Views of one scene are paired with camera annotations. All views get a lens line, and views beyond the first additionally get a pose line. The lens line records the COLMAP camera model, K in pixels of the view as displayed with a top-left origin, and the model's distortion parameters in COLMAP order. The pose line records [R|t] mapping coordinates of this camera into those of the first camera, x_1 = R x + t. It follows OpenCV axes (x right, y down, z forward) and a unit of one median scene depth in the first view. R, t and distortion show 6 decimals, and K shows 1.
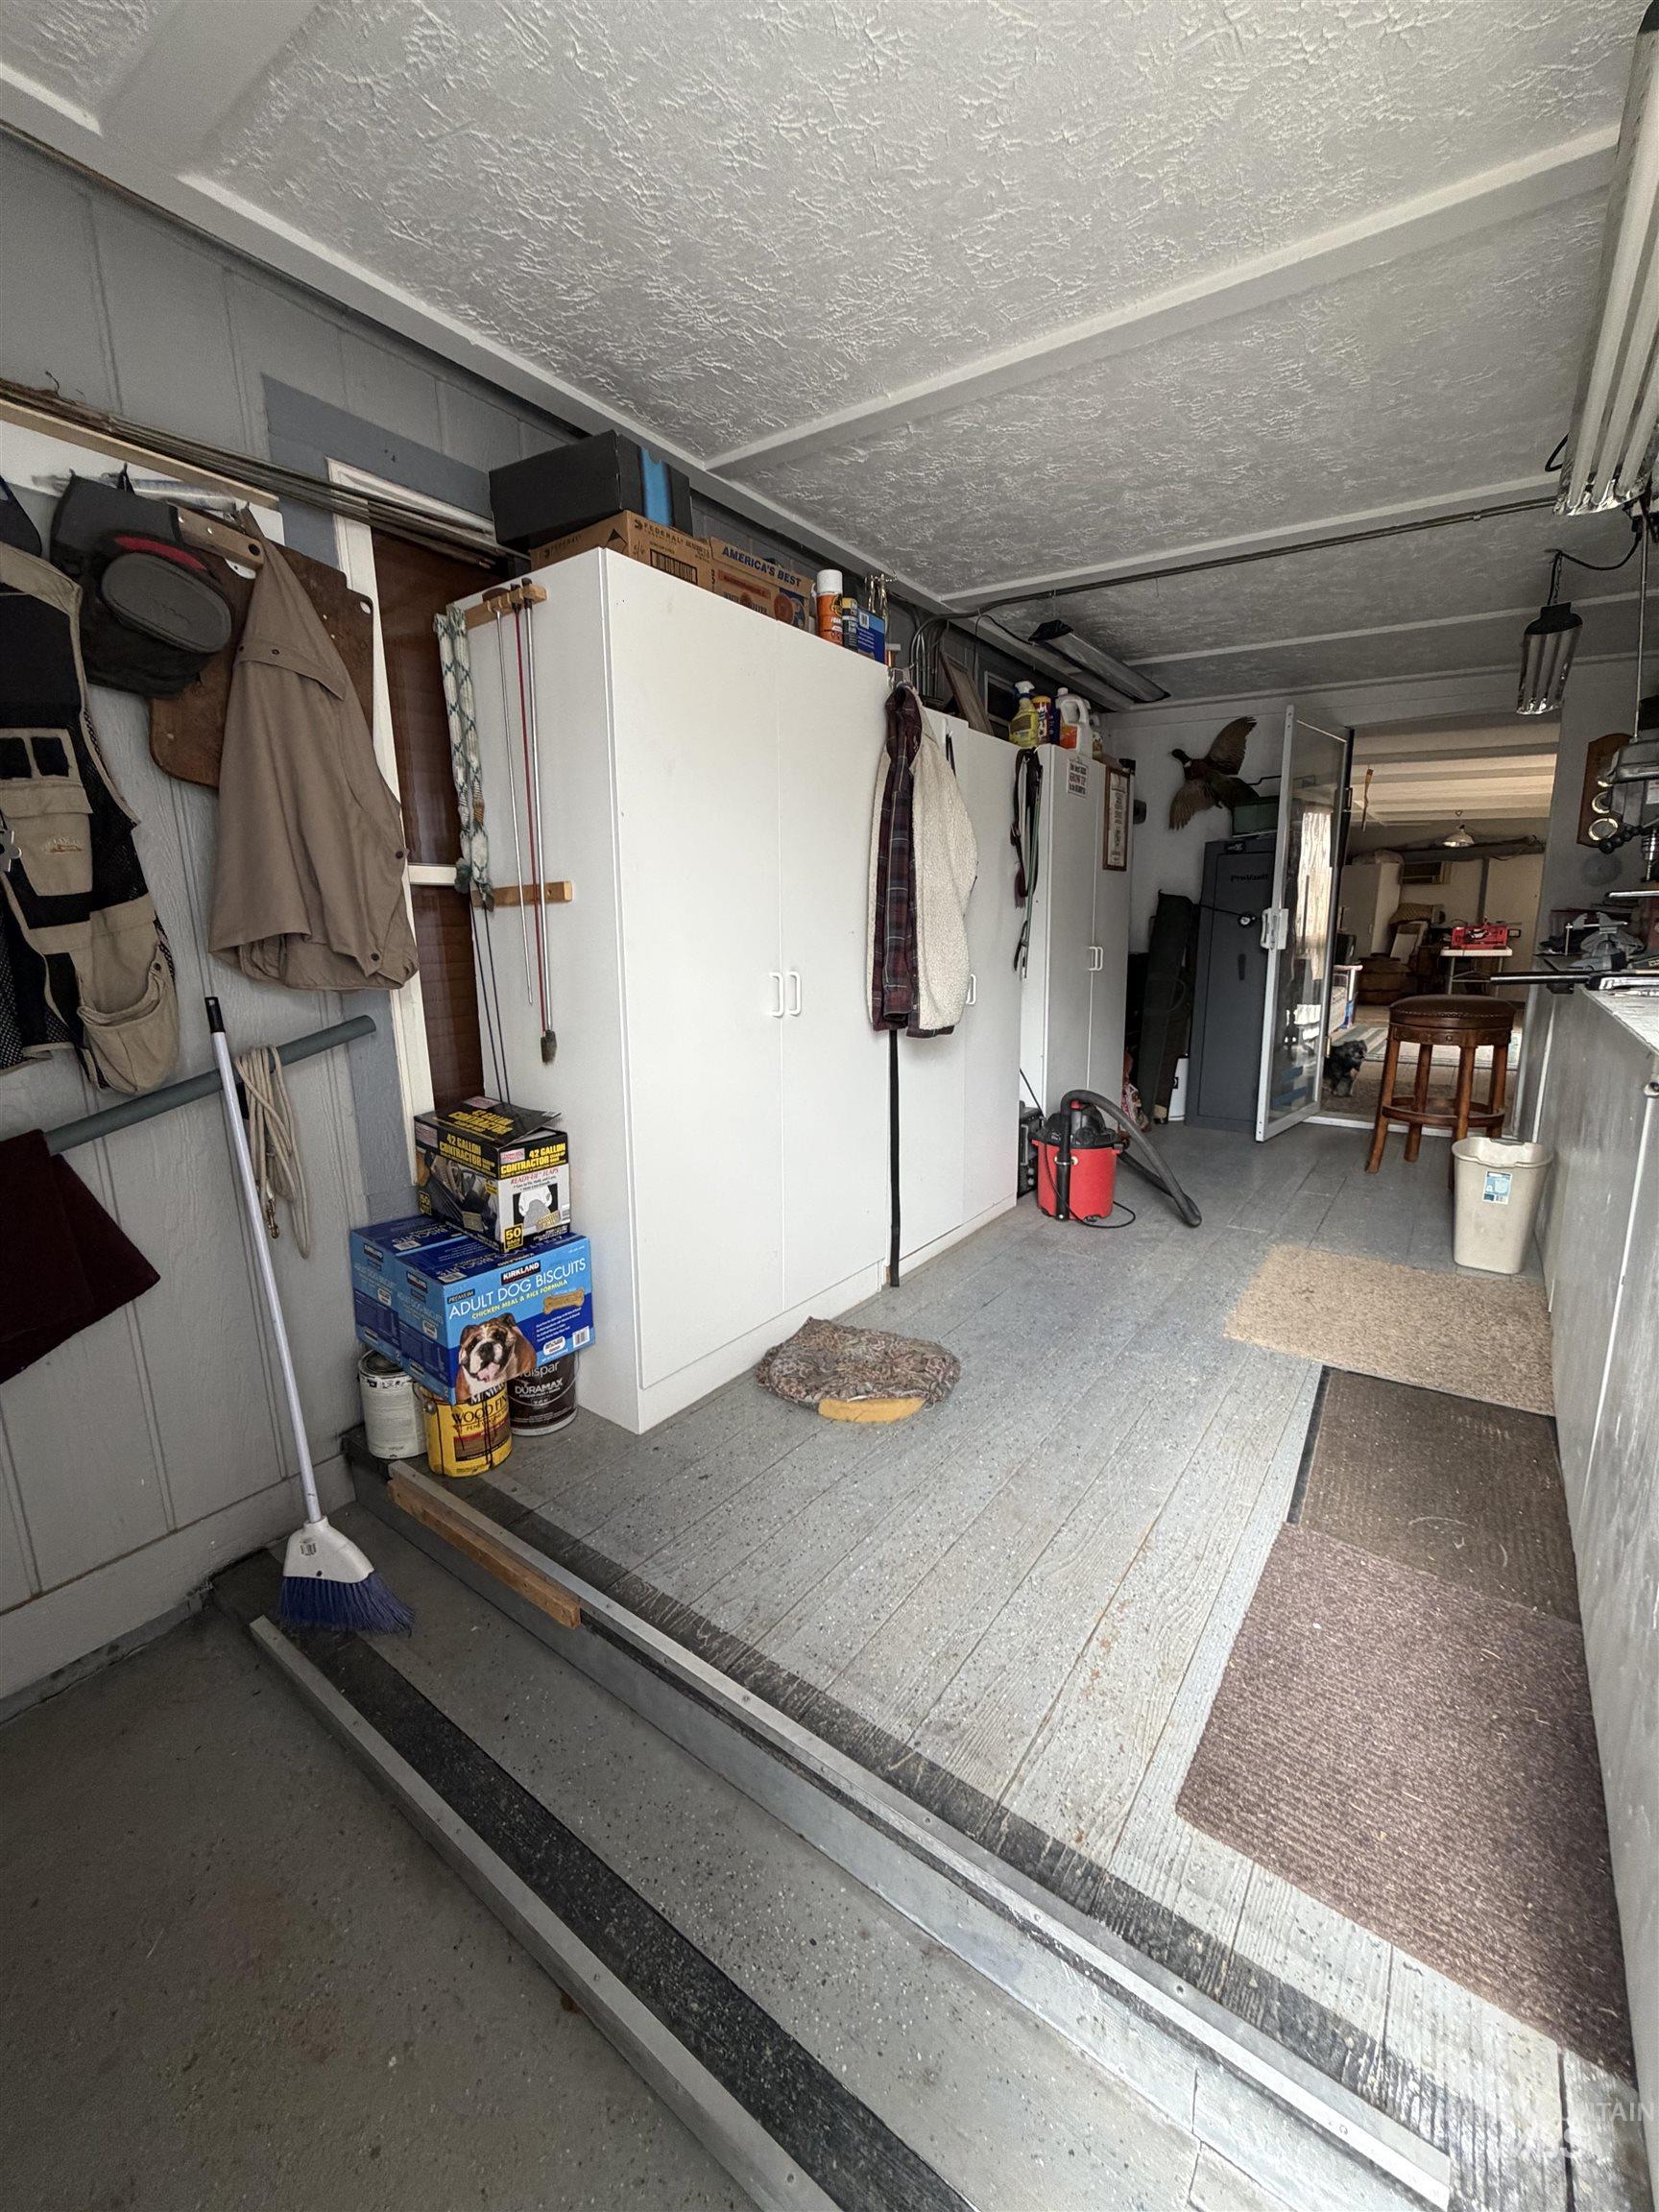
lens RADIAL K [[901.2, 0, 829.5], [0, 901.2, 1106.0], [0, 0, 1]] dist [0.003591, 0.000034]
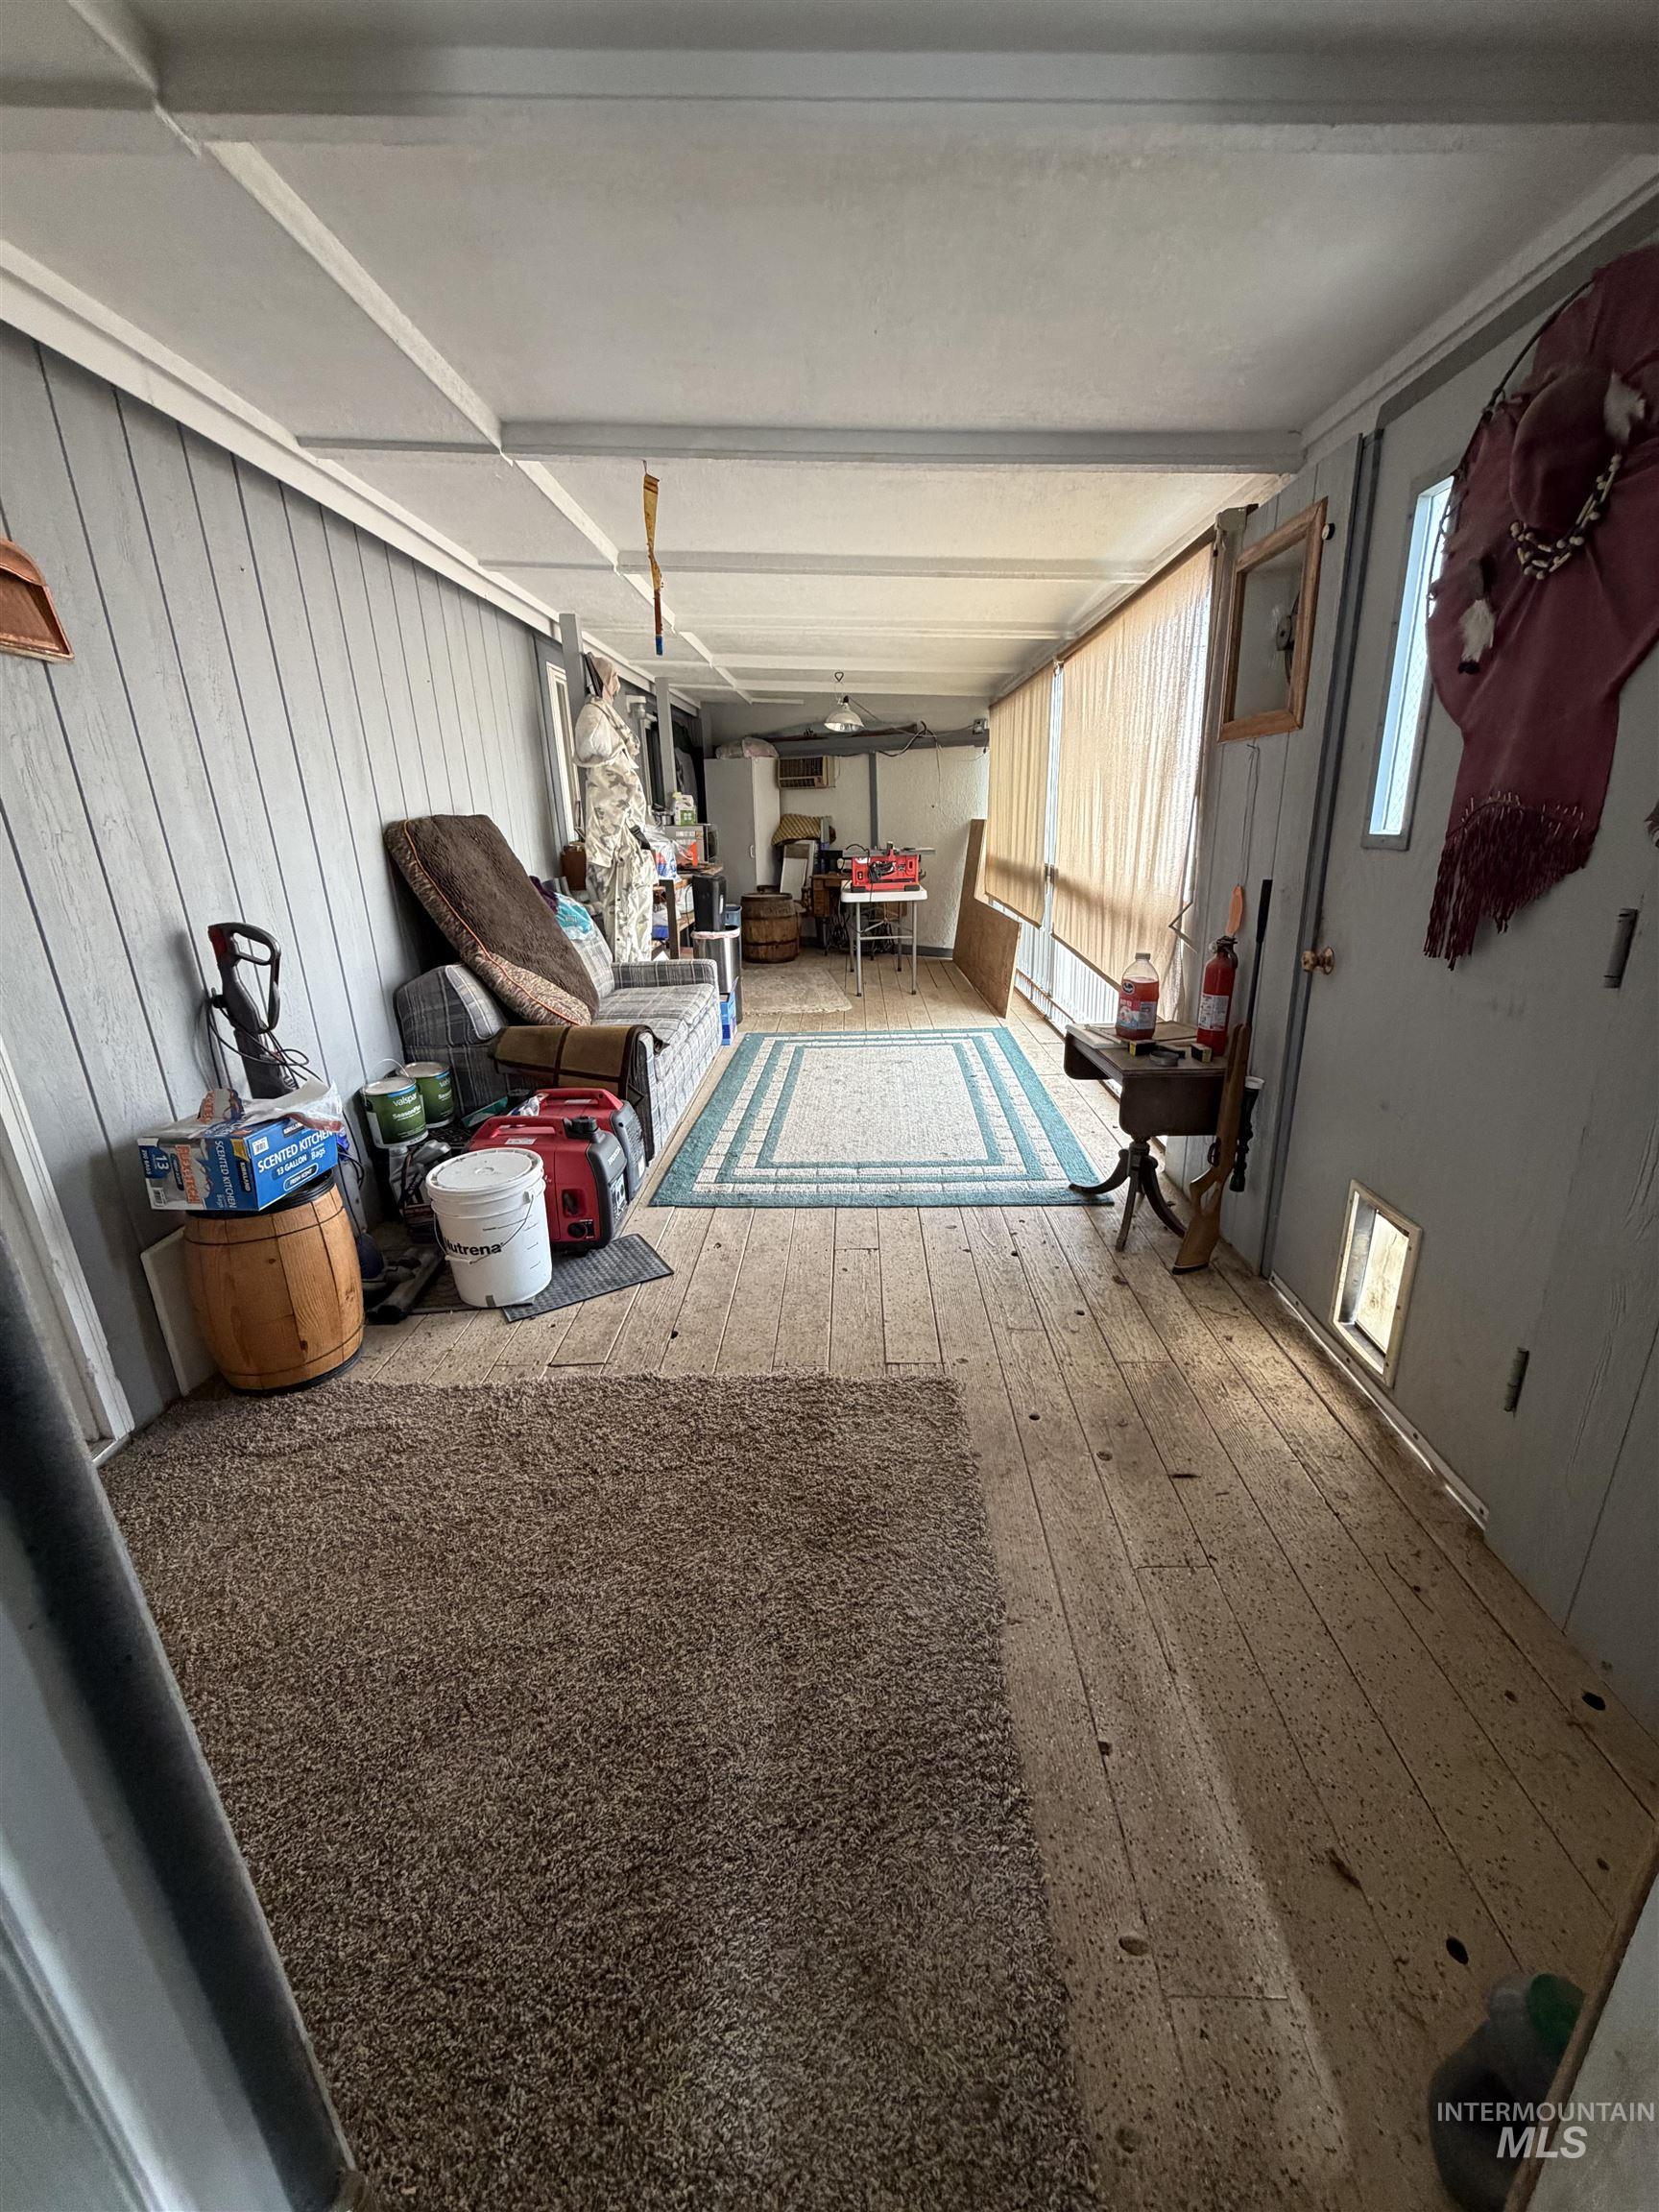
lens RADIAL K [[901.2, 0, 829.5], [0, 901.2, 1106.0], [0, 0, 1]] dist [0.003591, 0.000034]
pose [[0.826646, -0.186766, 0.530825, 0.246607], [0.127284, 0.980926, 0.146912, -0.100910], [-0.548138, -0.053878, 0.834651, 0.377860]]
